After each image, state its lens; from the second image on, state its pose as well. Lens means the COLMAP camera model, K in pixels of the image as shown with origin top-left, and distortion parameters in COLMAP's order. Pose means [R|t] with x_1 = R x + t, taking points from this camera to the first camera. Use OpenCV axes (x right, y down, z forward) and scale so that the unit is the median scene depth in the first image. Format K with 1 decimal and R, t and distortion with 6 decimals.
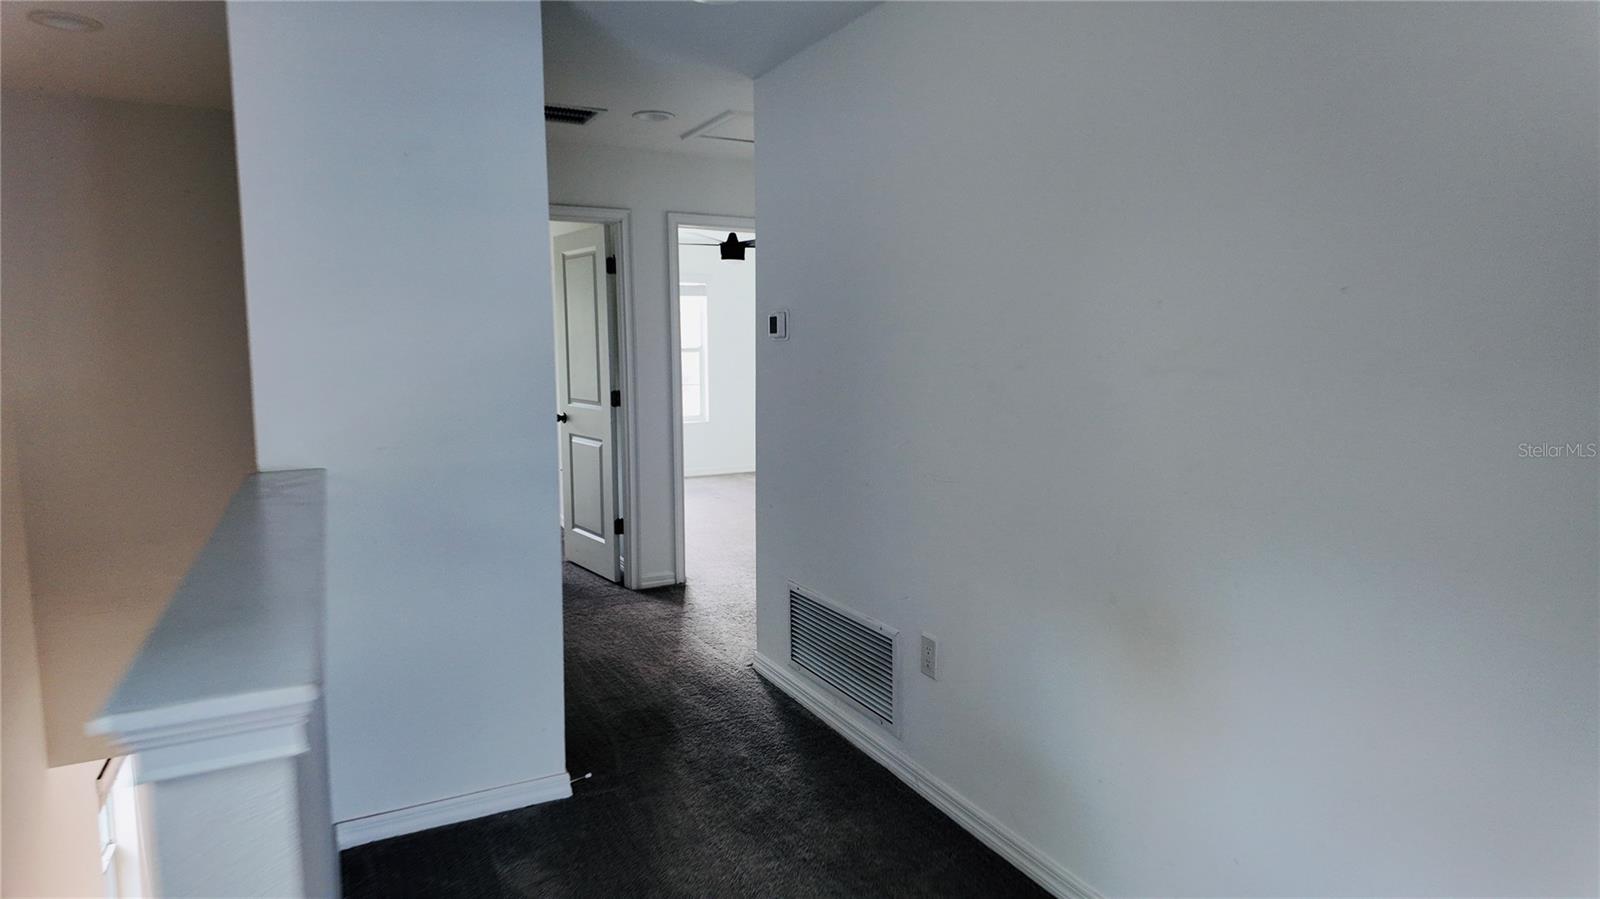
lens RADIAL K [[929.0, 0, 787.3], [0, 929.0, 427.4], [0, 0, 1]] dist [0.030753, -0.028073]
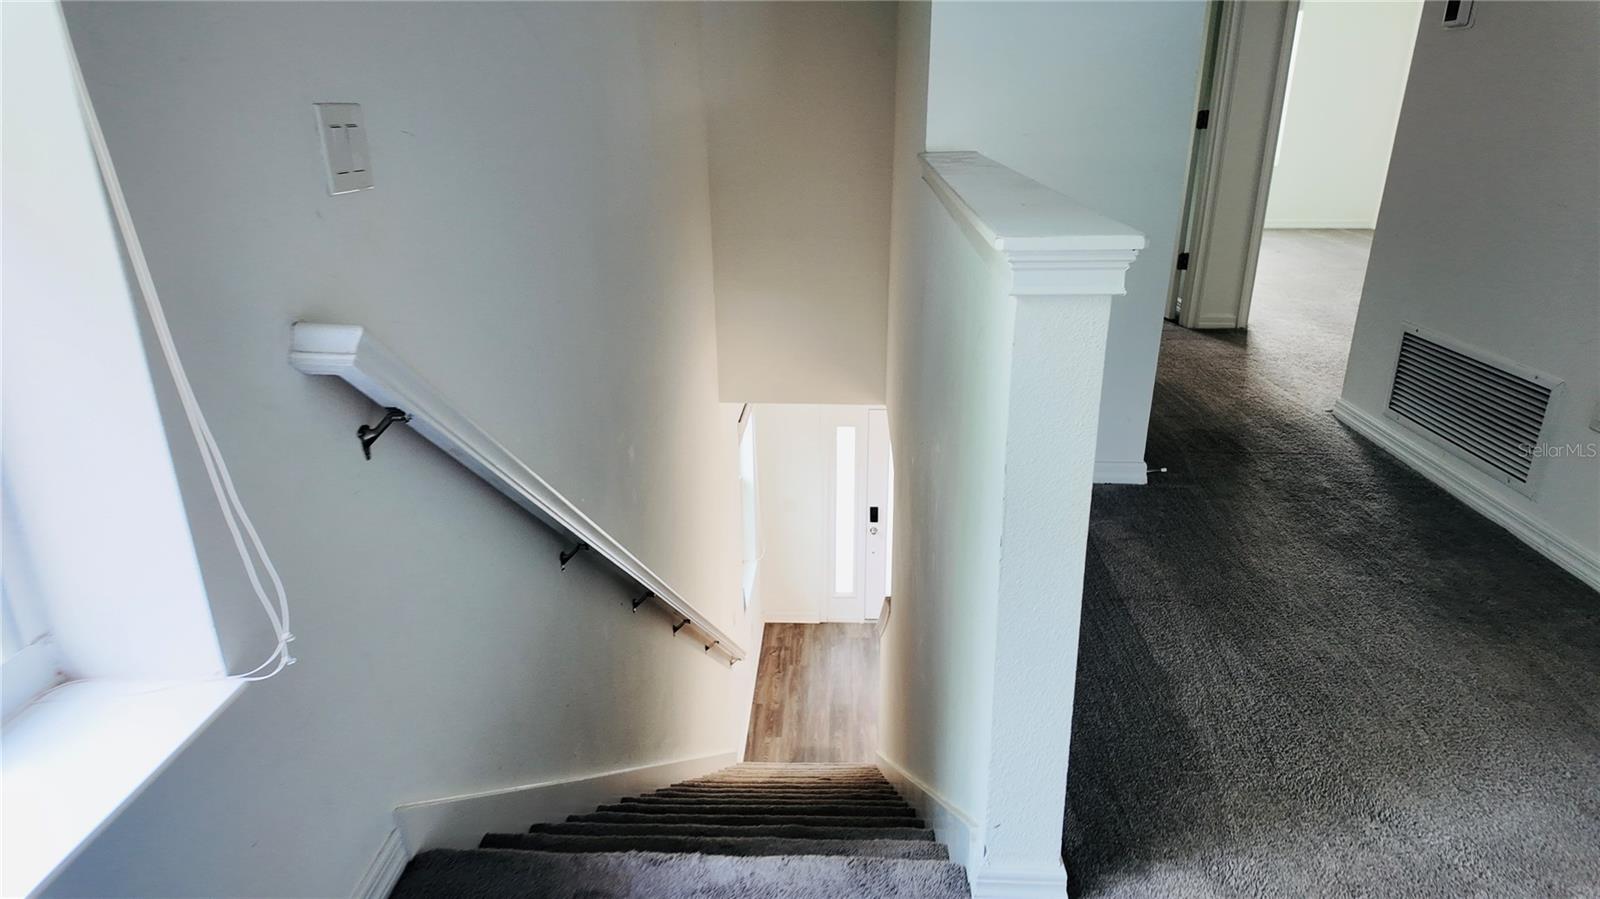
lens RADIAL K [[929.0, 0, 803.0], [0, 929.0, 451.2], [0, 0, 1]] dist [0.030753, -0.028073]
pose [[0.873092, 0.175337, -0.454937, -0.074498], [-0.044712, 0.957960, 0.283397, 0.056446], [0.485501, -0.227090, 0.844227, -0.071673]]
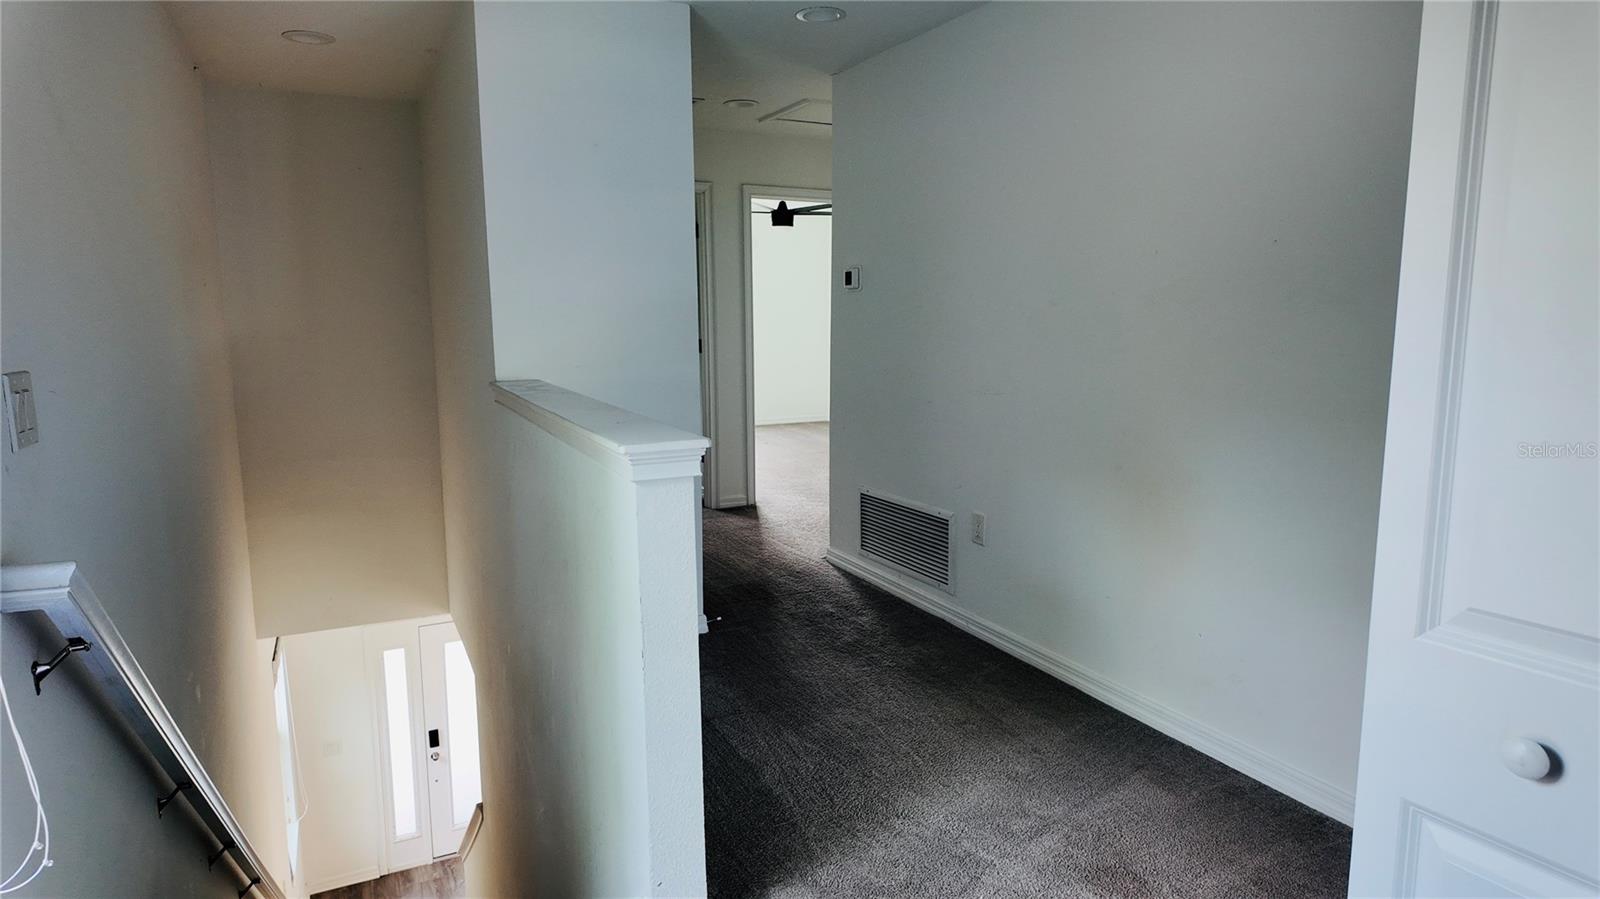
lens RADIAL K [[929.0, 0, 794.2], [0, 929.0, 435.9], [0, 0, 1]] dist [0.030753, -0.028073]
pose [[0.999960, 0.001616, -0.008779, -0.076393], [-0.001245, 0.999114, 0.042056, 0.047514], [0.008839, -0.042043, 0.999077, -0.245186]]
